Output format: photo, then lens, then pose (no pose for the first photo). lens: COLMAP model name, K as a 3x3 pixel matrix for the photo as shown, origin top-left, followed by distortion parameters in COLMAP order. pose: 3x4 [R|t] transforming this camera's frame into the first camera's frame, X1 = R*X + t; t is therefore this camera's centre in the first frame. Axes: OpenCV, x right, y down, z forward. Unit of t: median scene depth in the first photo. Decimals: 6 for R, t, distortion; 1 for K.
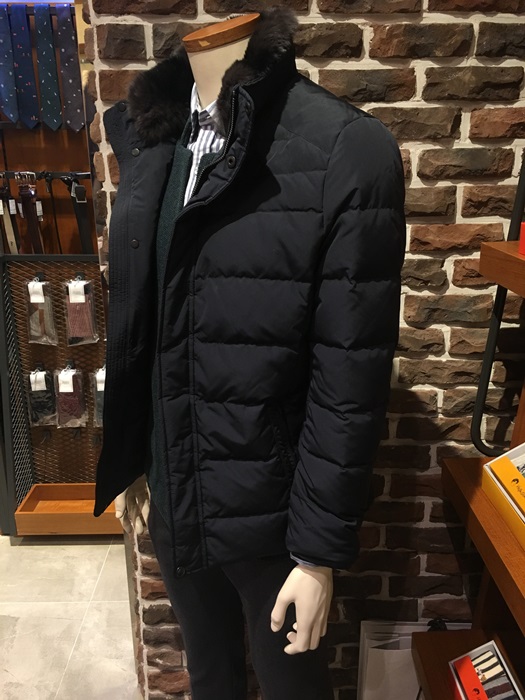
lens RADIAL K [[589.6, 0, 262.9], [0, 589.6, 351.1], [0, 0, 1]] dist [0.070936, -0.091361]
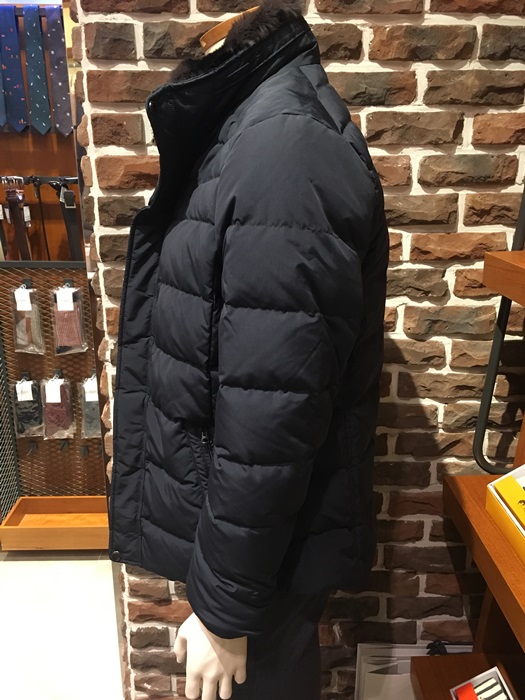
lens RADIAL K [[589.6, 0, 262.0], [0, 589.6, 350.2], [0, 0, 1]] dist [0.070936, -0.091361]
pose [[0.999921, 0.003102, 0.012161, -0.003913], [-0.002956, 0.999924, -0.012007, -0.010875], [-0.012197, 0.011970, 0.999854, 0.042742]]
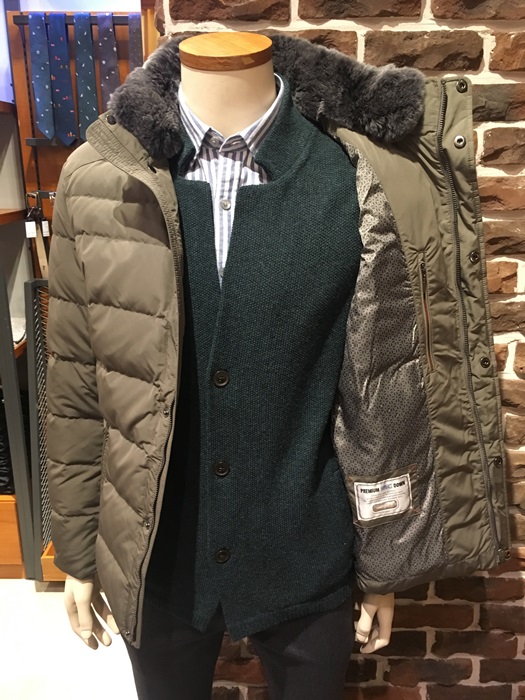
lens RADIAL K [[589.6, 0, 261.5], [0, 589.6, 349.1], [0, 0, 1]] dist [0.070936, -0.091361]
pose [[0.999876, 0.008352, -0.013325, -0.124148], [-0.008621, 0.999757, -0.020284, -0.067978], [0.013153, 0.020396, 0.999705, 0.138924]]
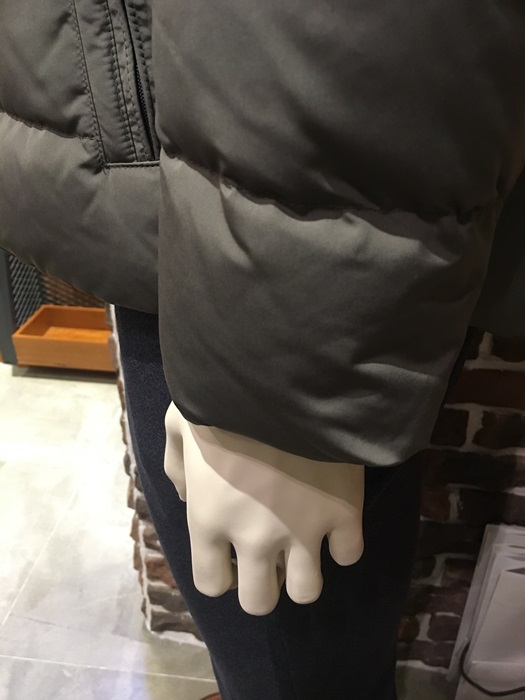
lens RADIAL K [[589.6, 0, 264.9], [0, 589.6, 355.4], [0, 0, 1]] dist [0.070936, -0.091361]
pose [[0.991260, 0.078349, -0.106134, -0.007625], [-0.053818, 0.974709, 0.216899, 0.210018], [0.120444, -0.209292, 0.970407, 0.531638]]
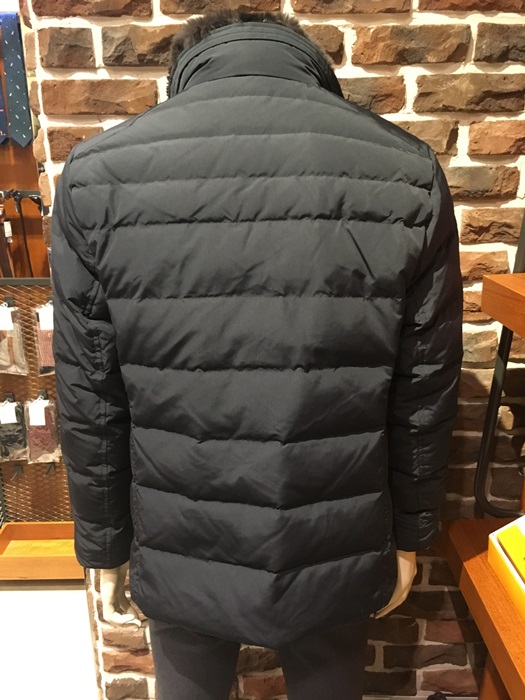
lens RADIAL K [[589.6, 0, 262.3], [0, 589.6, 349.5], [0, 0, 1]] dist [0.070936, -0.091361]
pose [[0.999984, -0.005285, -0.001970, 0.044066], [0.005243, 0.999780, -0.020327, -0.054462], [0.002077, 0.020317, 0.999791, 0.128555]]
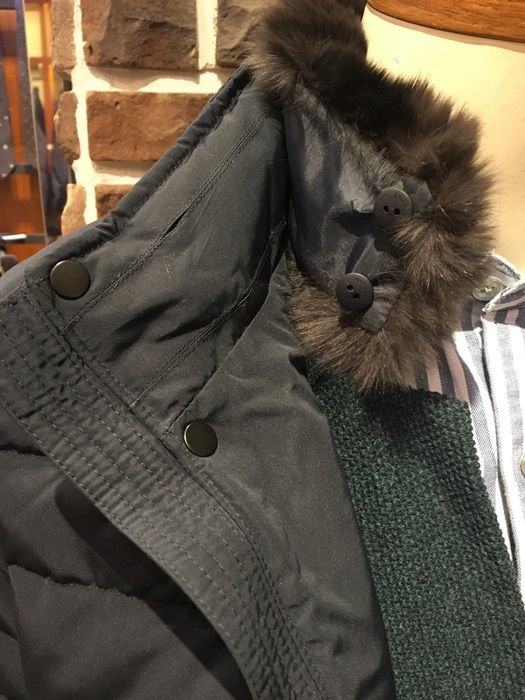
lens RADIAL K [[589.6, 0, 256.3], [0, 589.6, 342.4], [0, 0, 1]] dist [0.070936, -0.091361]
pose [[0.993814, -0.024091, 0.108410, -0.190525], [0.028254, 0.998915, -0.037027, -0.253513], [-0.107400, 0.039861, 0.993416, 0.531357]]
